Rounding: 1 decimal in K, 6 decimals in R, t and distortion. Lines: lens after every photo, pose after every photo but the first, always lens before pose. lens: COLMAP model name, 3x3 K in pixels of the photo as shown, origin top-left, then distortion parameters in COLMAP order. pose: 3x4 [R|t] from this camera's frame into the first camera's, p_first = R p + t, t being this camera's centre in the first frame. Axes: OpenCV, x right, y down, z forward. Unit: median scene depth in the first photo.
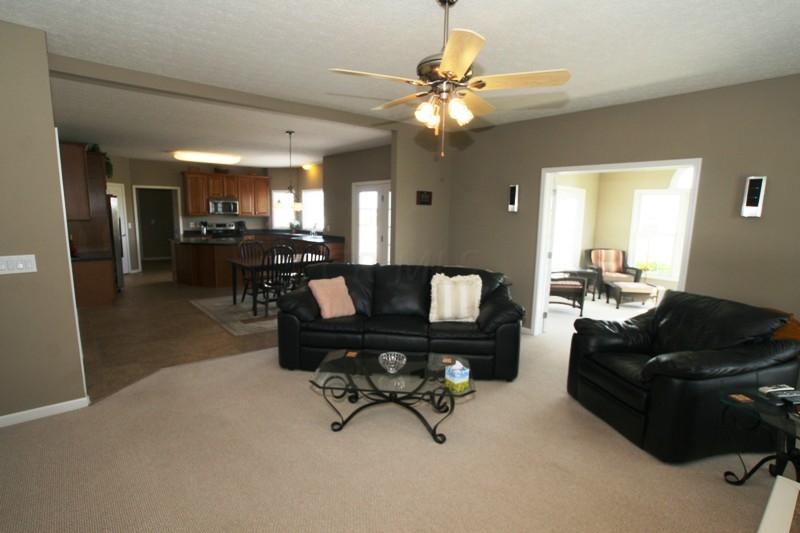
lens RADIAL K [[405.1, 0, 401.2], [0, 405.1, 270.7], [0, 0, 1]] dist [-0.043606, 0.009073]
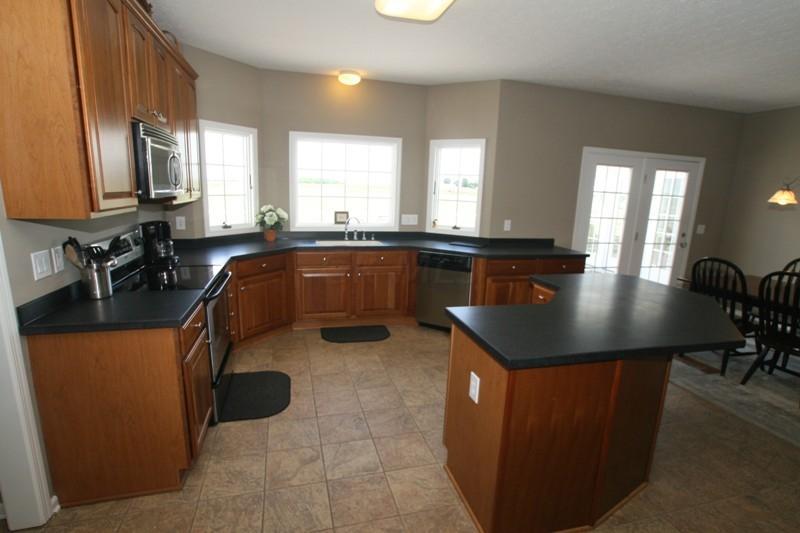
lens RADIAL K [[405.1, 0, 404.5], [0, 405.1, 267.5], [0, 0, 1]] dist [-0.043606, 0.009073]
pose [[0.413825, -0.183910, 0.891586, -0.612579], [0.096395, 0.982728, 0.157969, -0.126800], [-0.905239, 0.020573, 0.424405, 0.786125]]
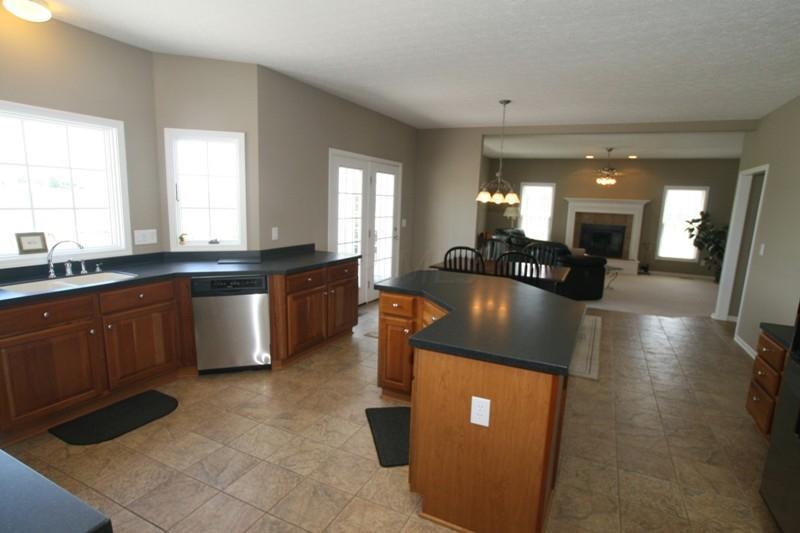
lens RADIAL K [[425.8, 0, 391.1], [0, 425.8, 273.6], [0, 0, 1]] dist [-0.038697, 0.016855]
pose [[-0.384408, -0.194658, 0.902407, -0.583037], [0.088138, 0.965312, 0.245772, -0.145341], [-0.918946, 0.174013, -0.353917, 0.922285]]
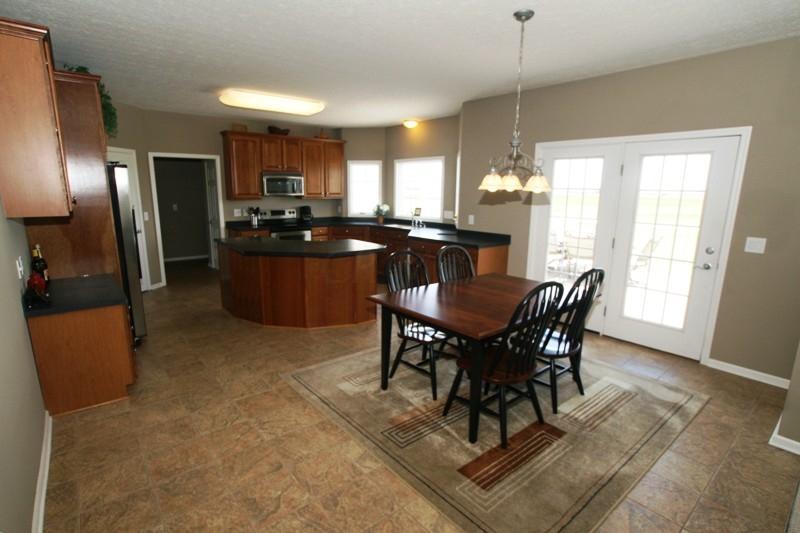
lens RADIAL K [[405.1, 0, 398.2], [0, 405.1, 265.8], [0, 0, 1]] dist [-0.043606, 0.009073]
pose [[0.999824, -0.006244, -0.017686, -0.244083], [0.007031, 0.998971, 0.044795, -0.054437], [0.017388, -0.044911, 0.998840, 0.332914]]
